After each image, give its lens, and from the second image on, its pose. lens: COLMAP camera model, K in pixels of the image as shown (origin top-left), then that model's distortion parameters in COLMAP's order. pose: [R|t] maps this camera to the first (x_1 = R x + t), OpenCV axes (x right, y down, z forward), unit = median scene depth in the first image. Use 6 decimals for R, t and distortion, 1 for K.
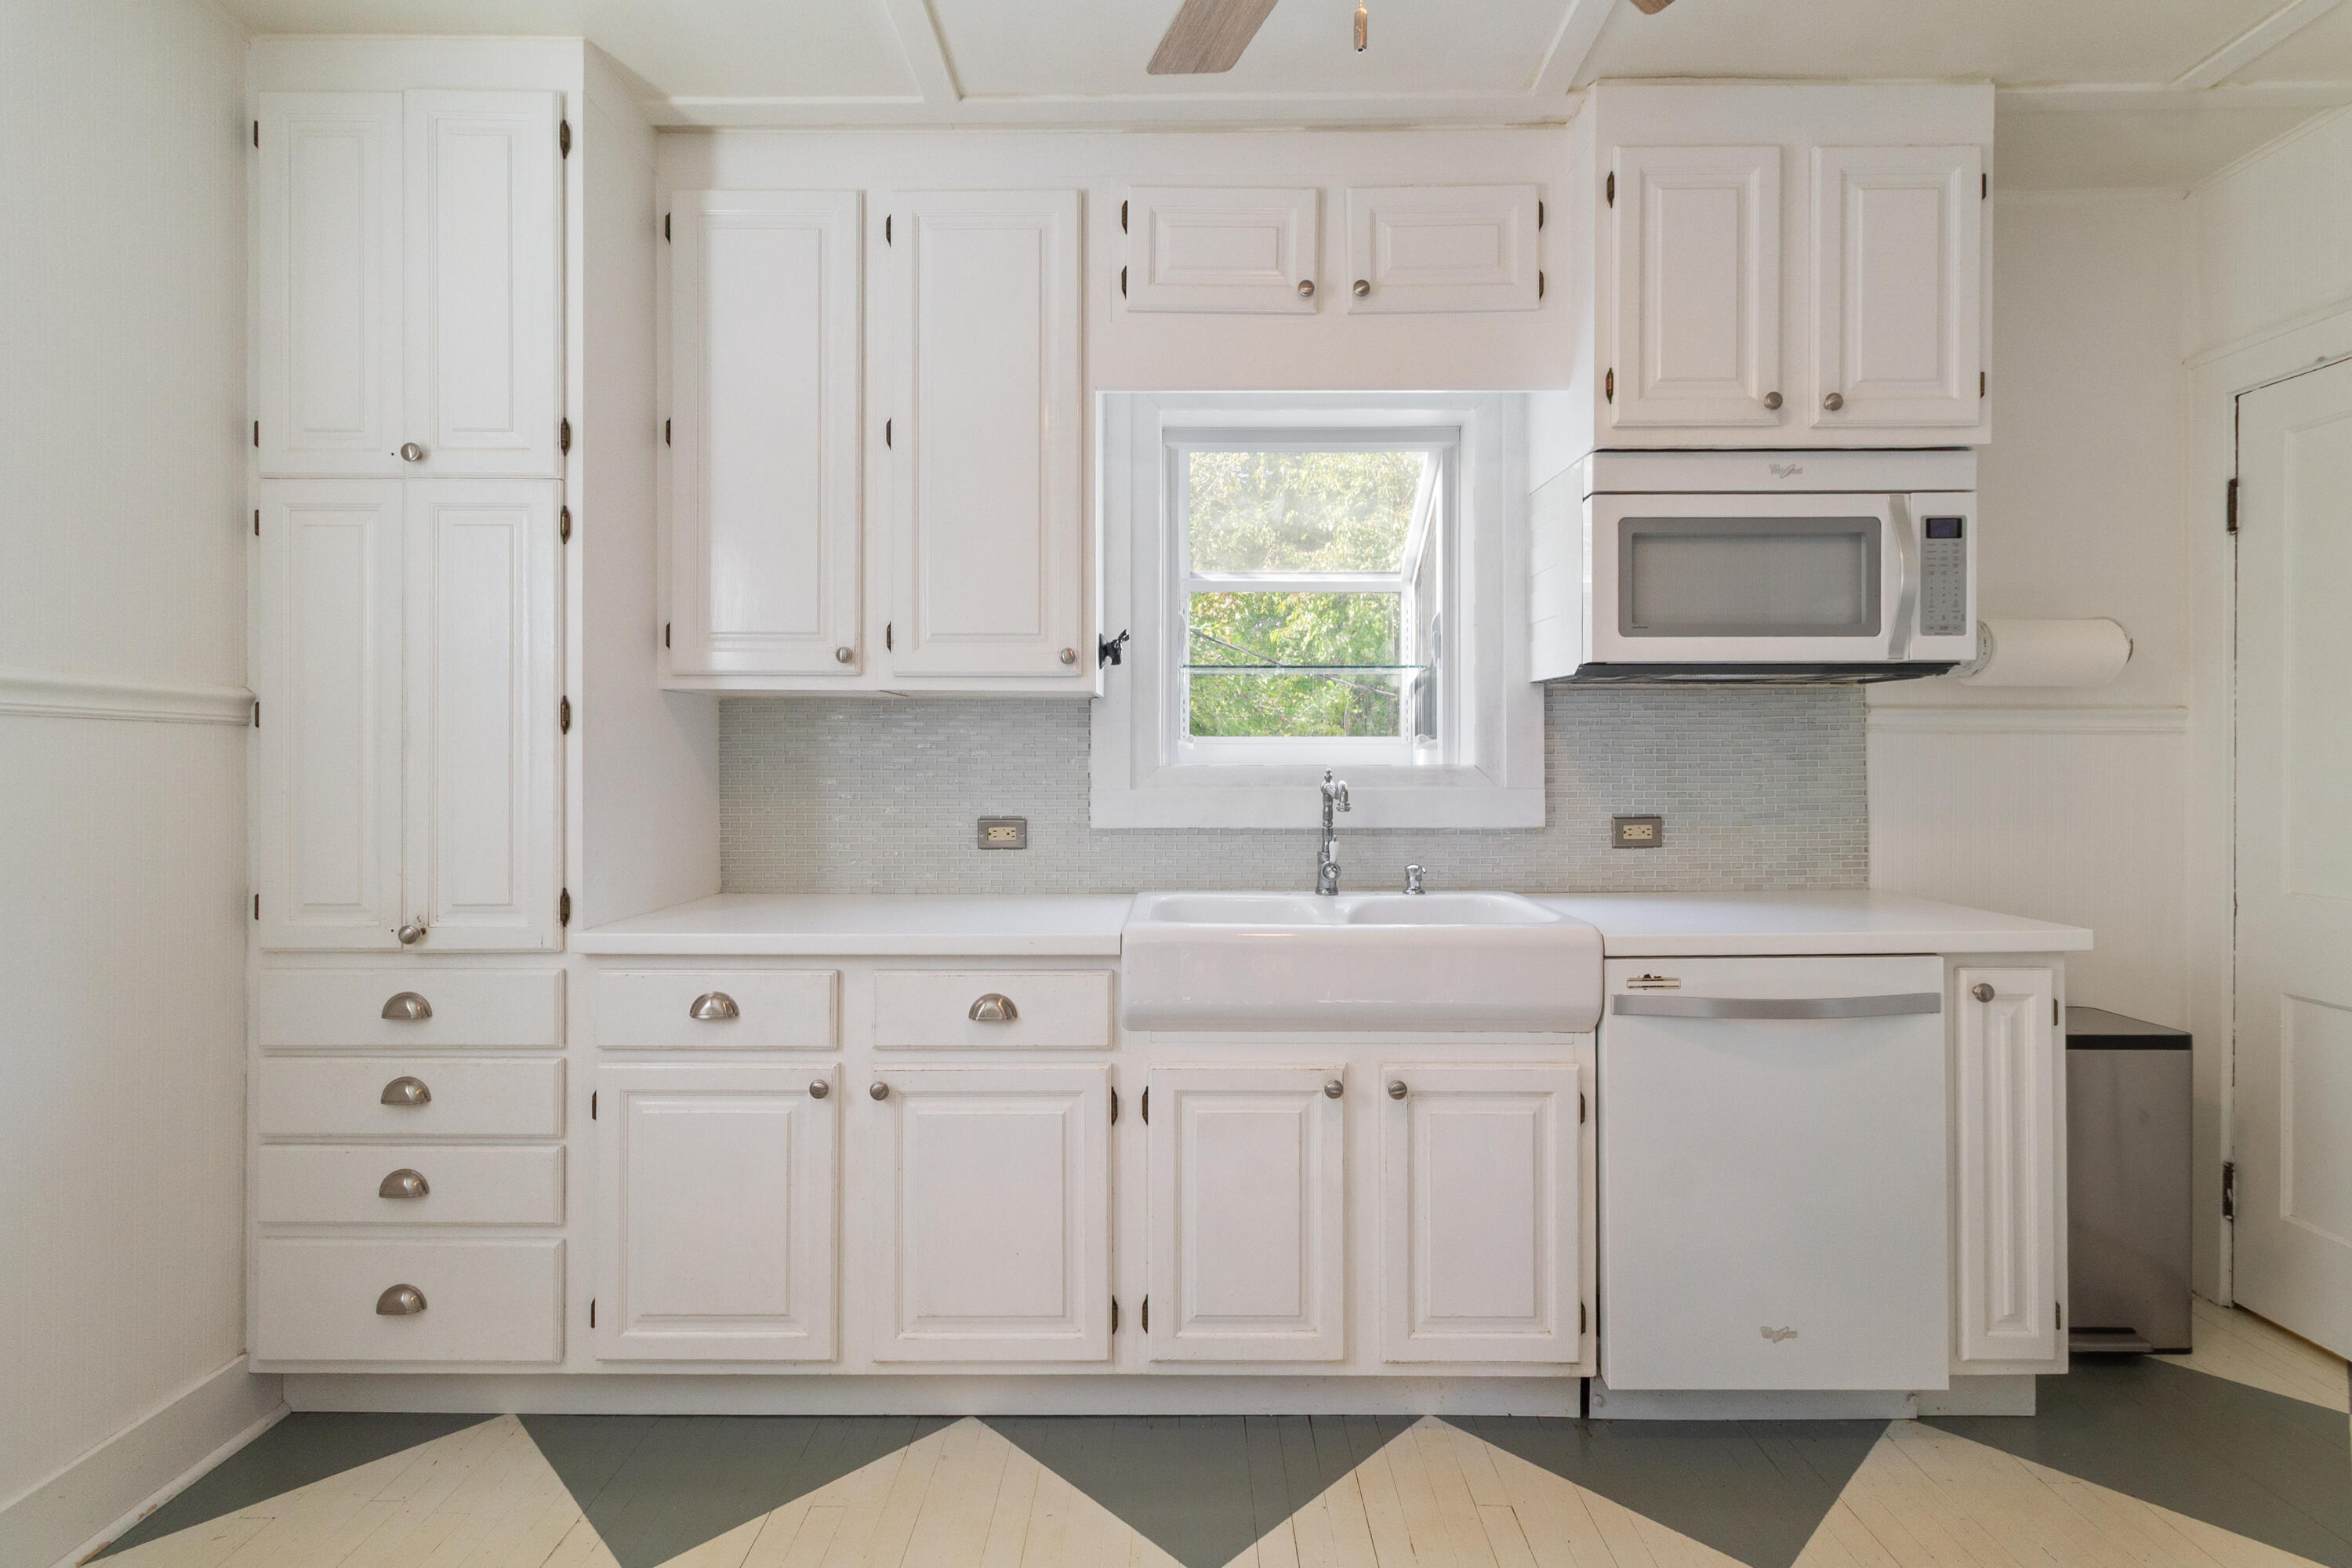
lens RADIAL K [[1103.4, 0, 1180.2], [0, 1103.4, 761.9], [0, 0, 1]] dist [0.002778, 0.000622]
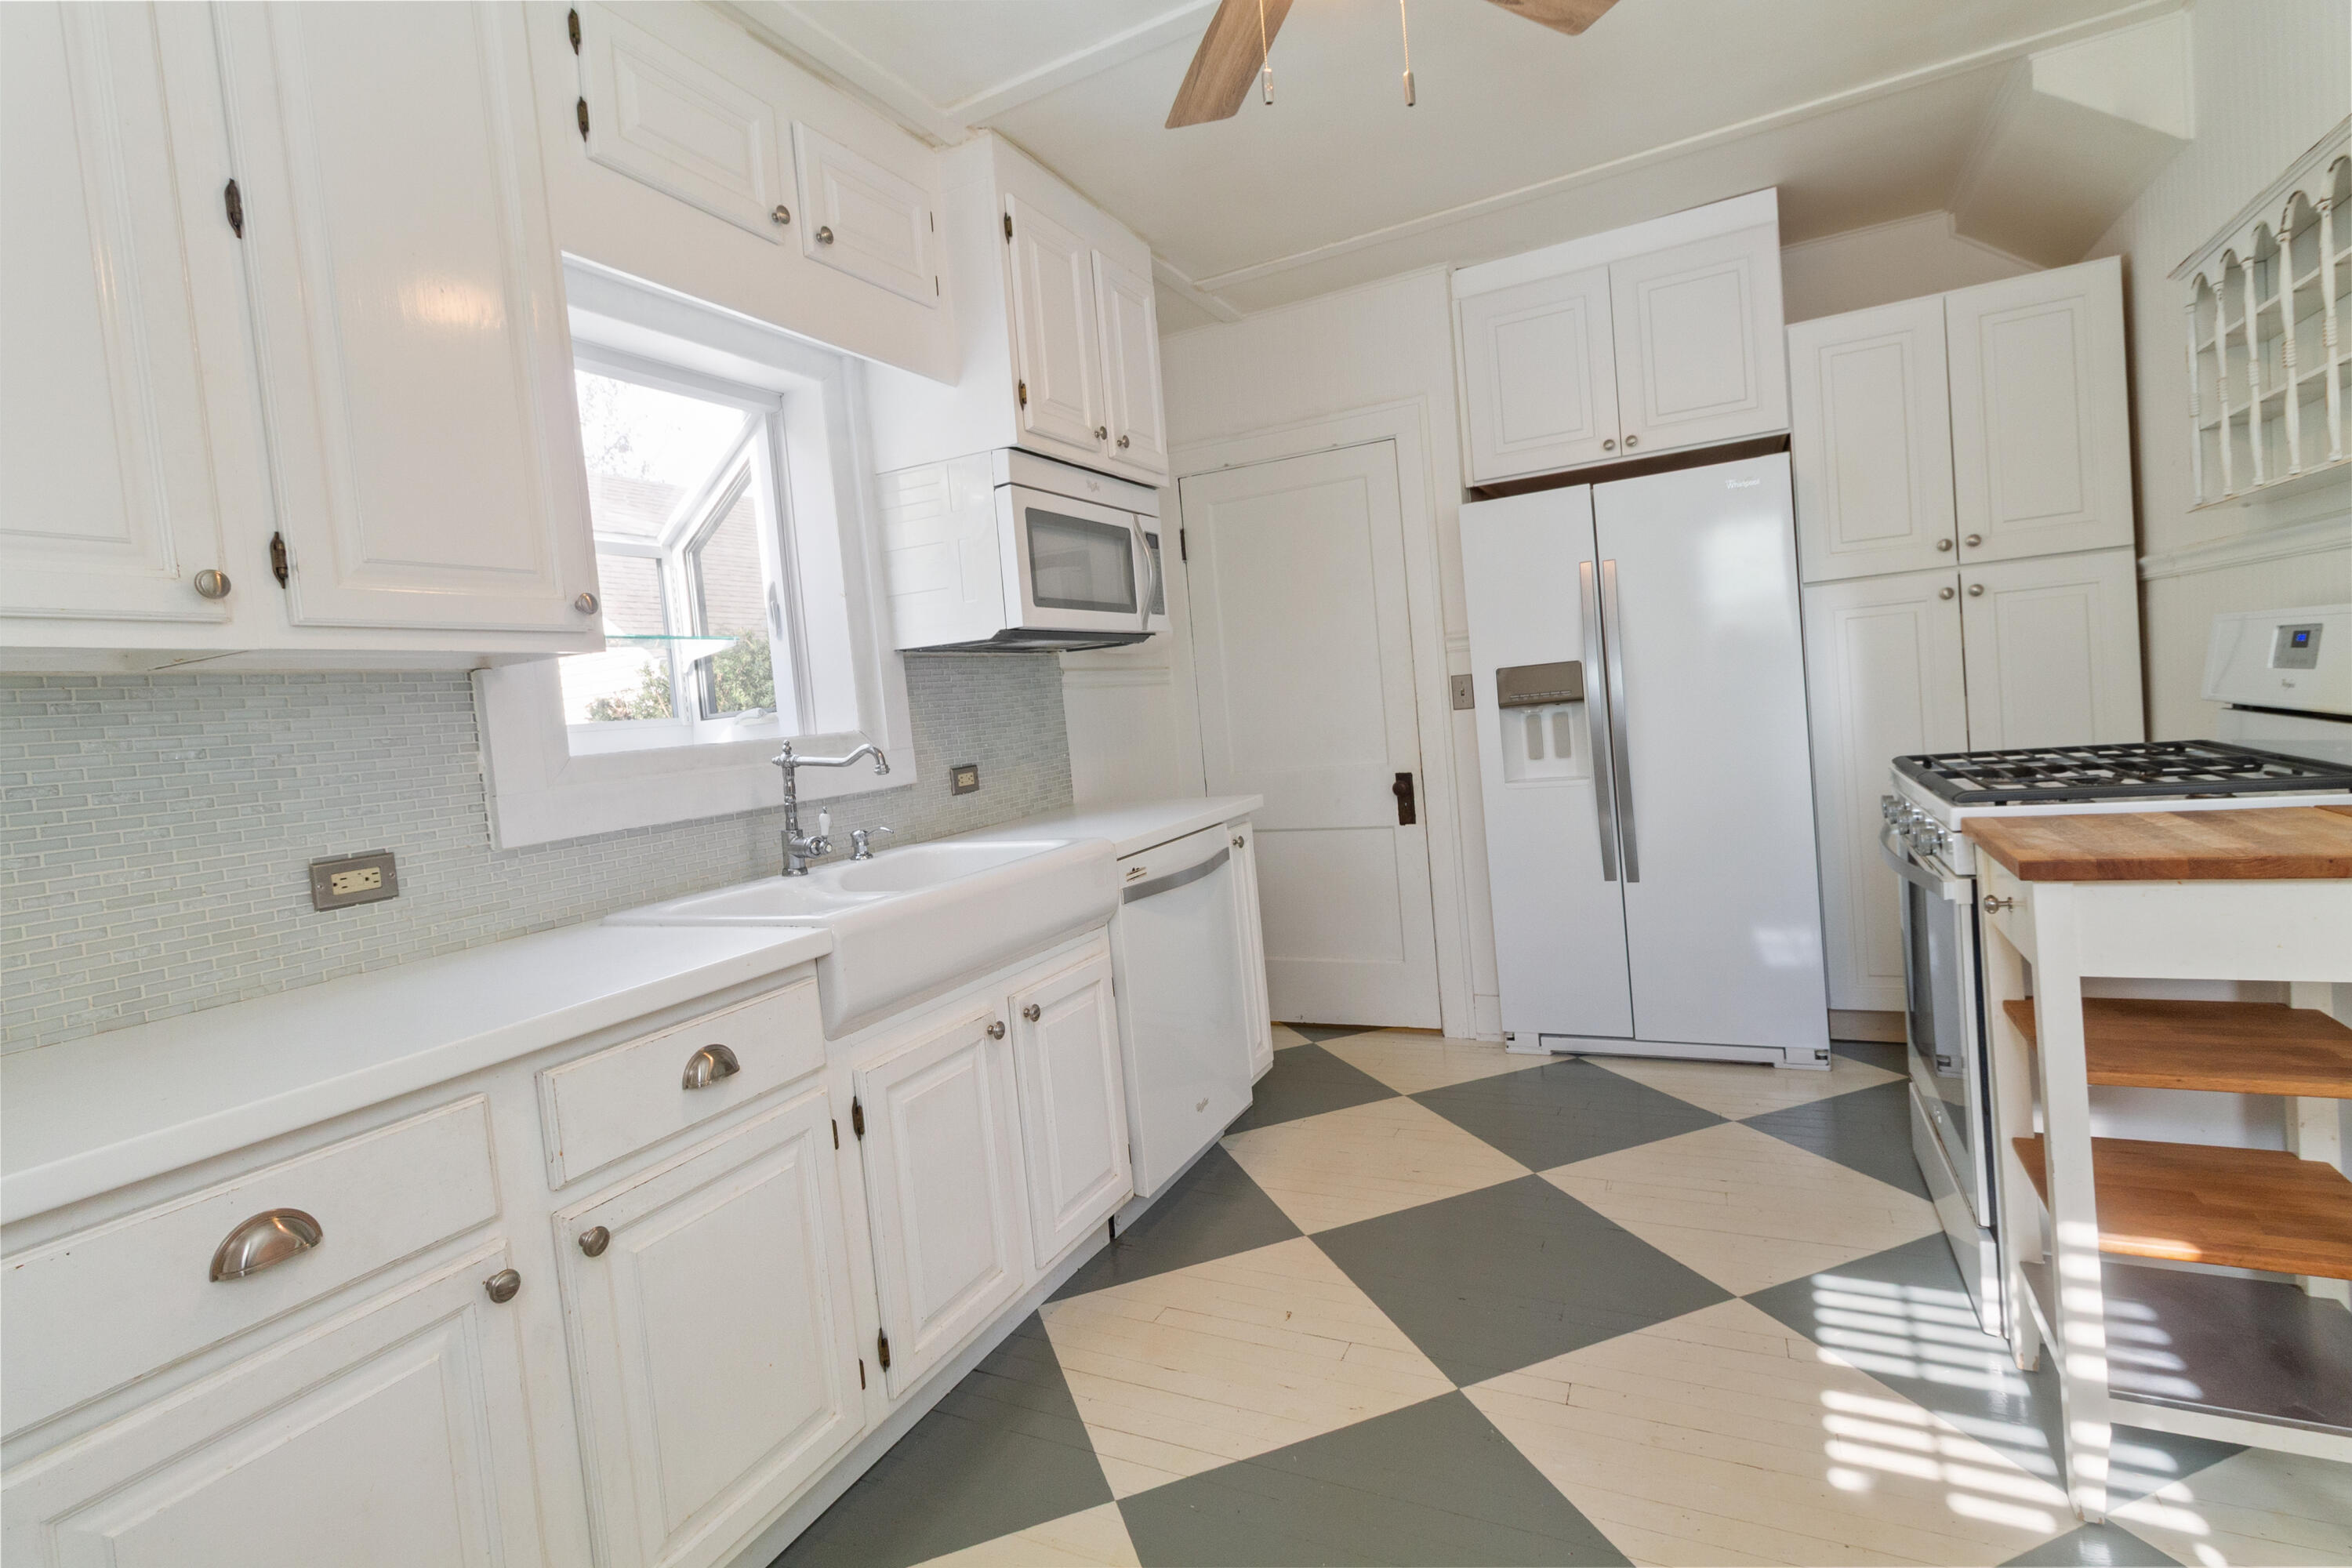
lens RADIAL K [[1103.4, 0, 1168.1], [0, 1103.4, 755.4], [0, 0, 1]] dist [0.002778, 0.000622]
pose [[0.446692, -0.079206, 0.891175, -0.622260], [0.091687, 0.994882, 0.042466, 0.010113], [-0.889977, 0.062740, 0.451668, 0.339159]]
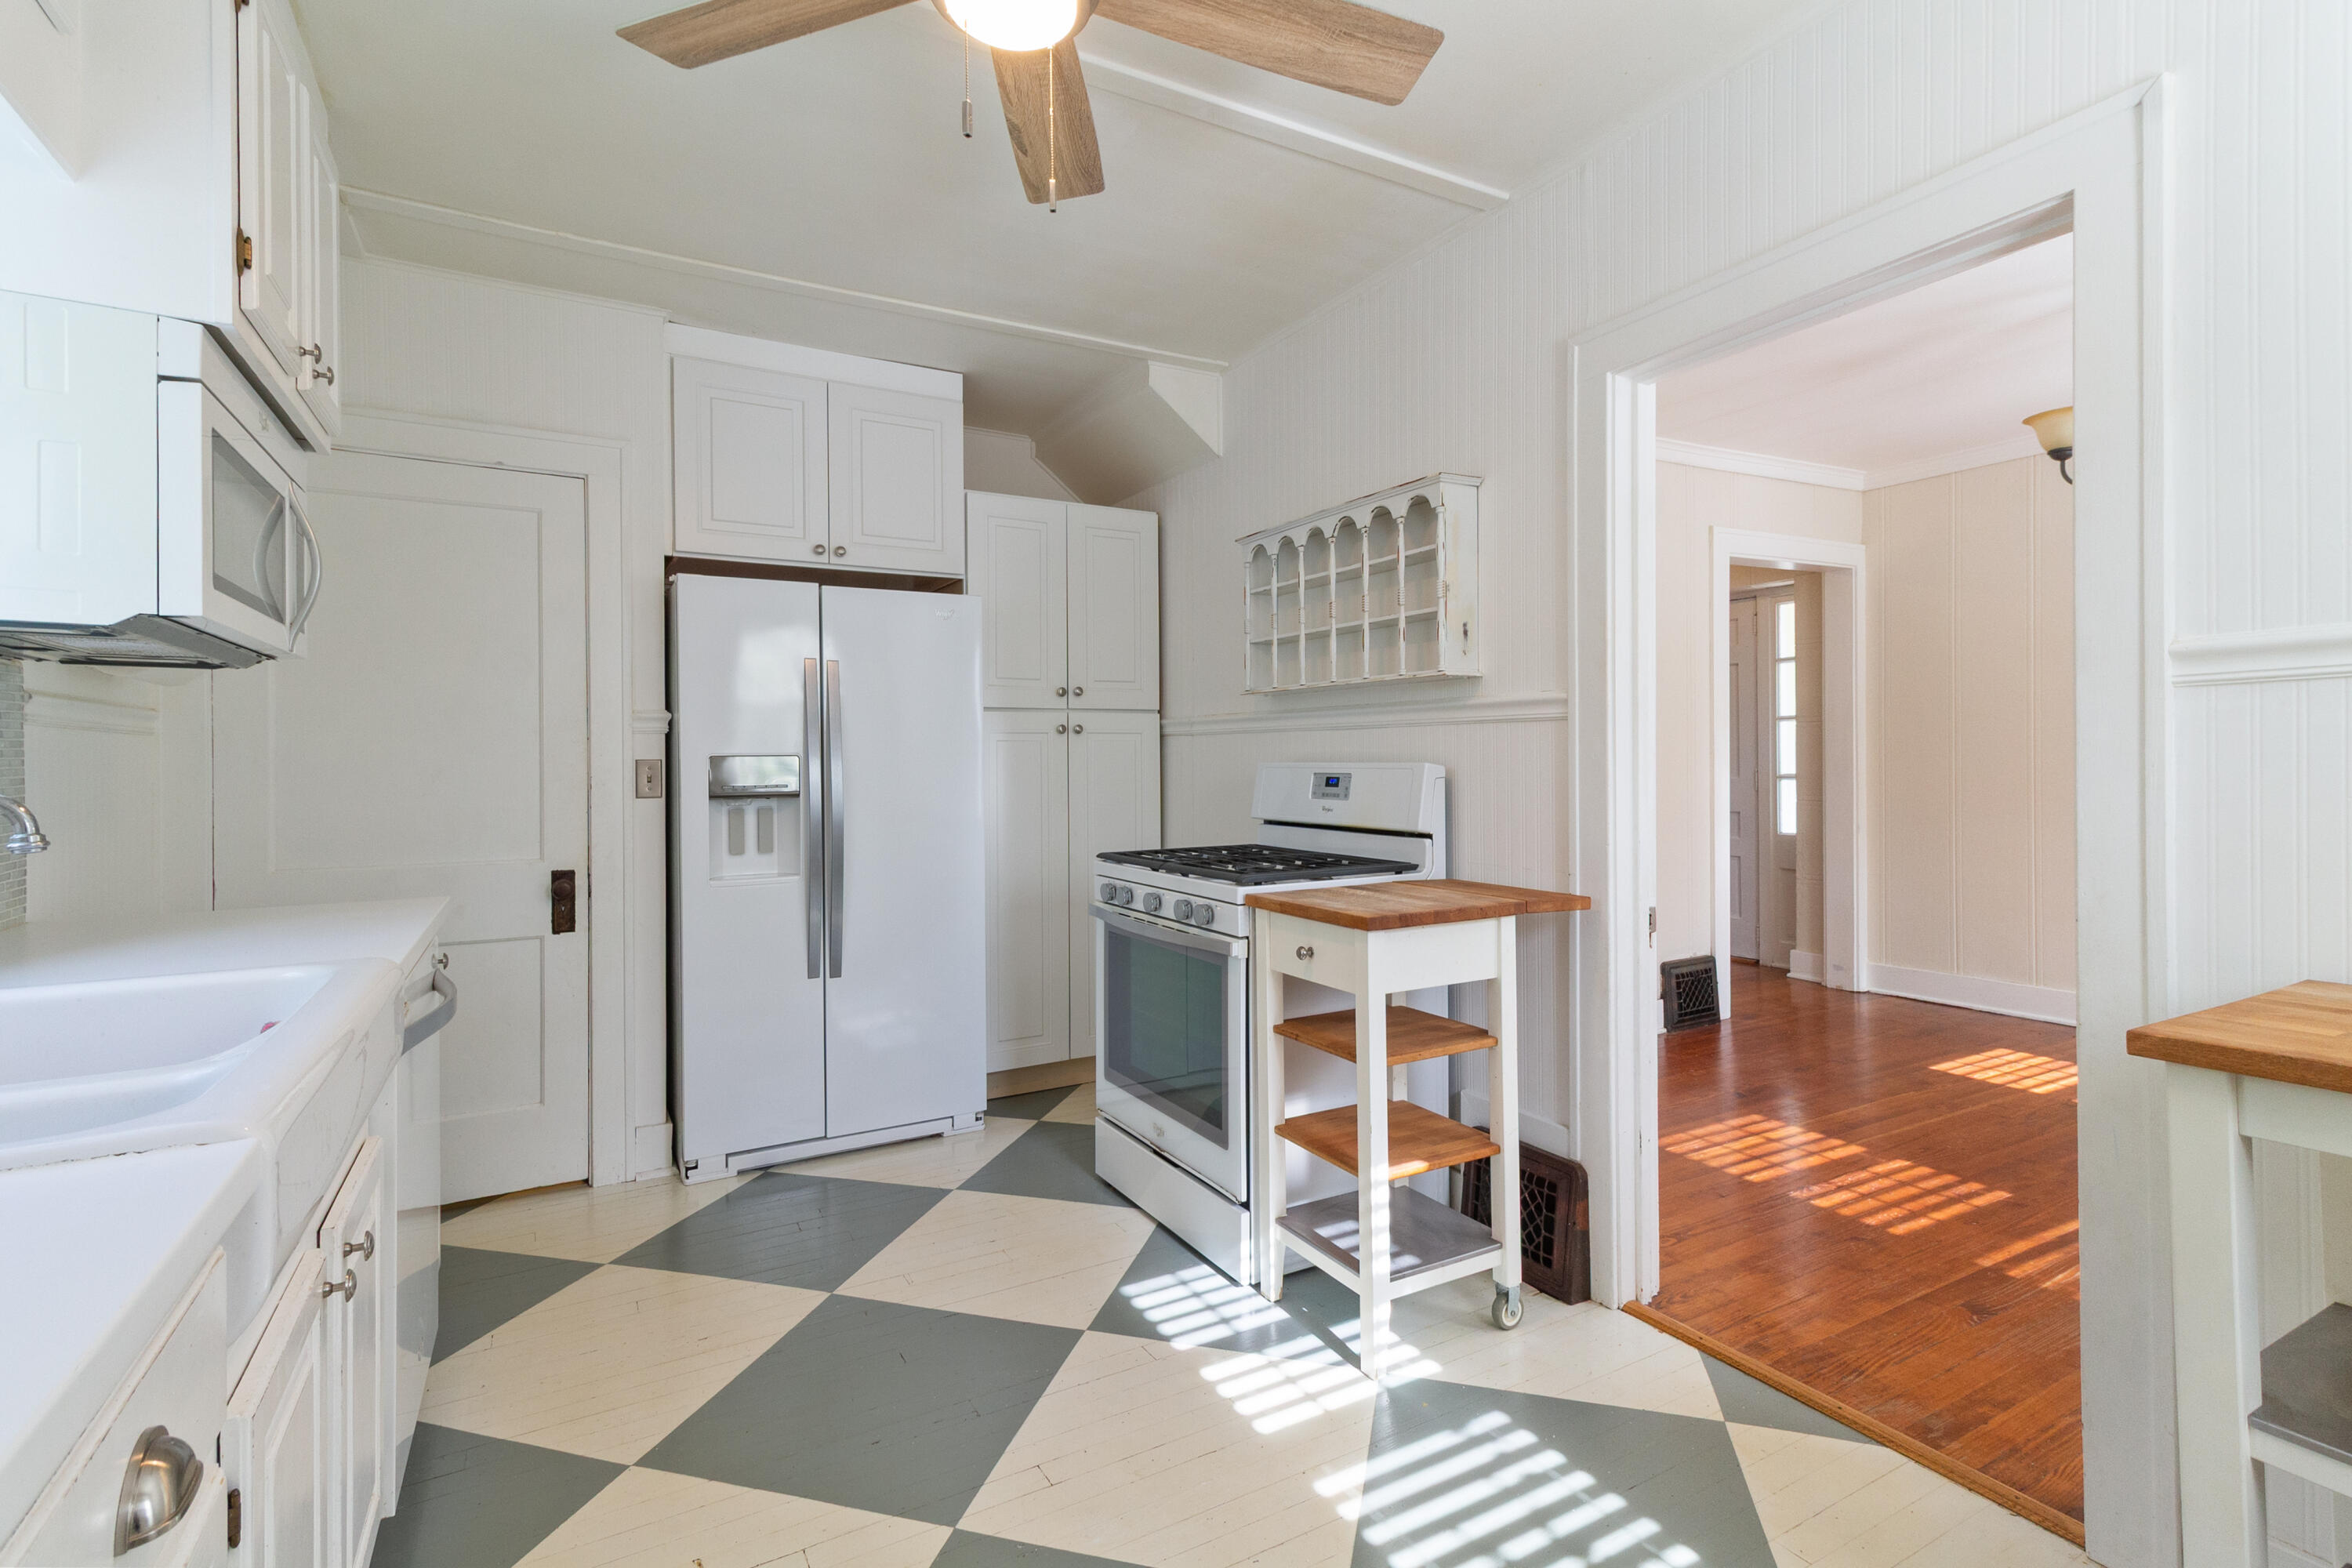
lens RADIAL K [[1103.4, 0, 1162.0], [0, 1103.4, 759.6], [0, 0, 1]] dist [0.002778, 0.000622]
pose [[-0.501428, 0.005061, 0.865185, -0.557144], [0.009509, 0.999955, -0.000339, 0.007732], [-0.865147, 0.008057, -0.501453, 0.833054]]
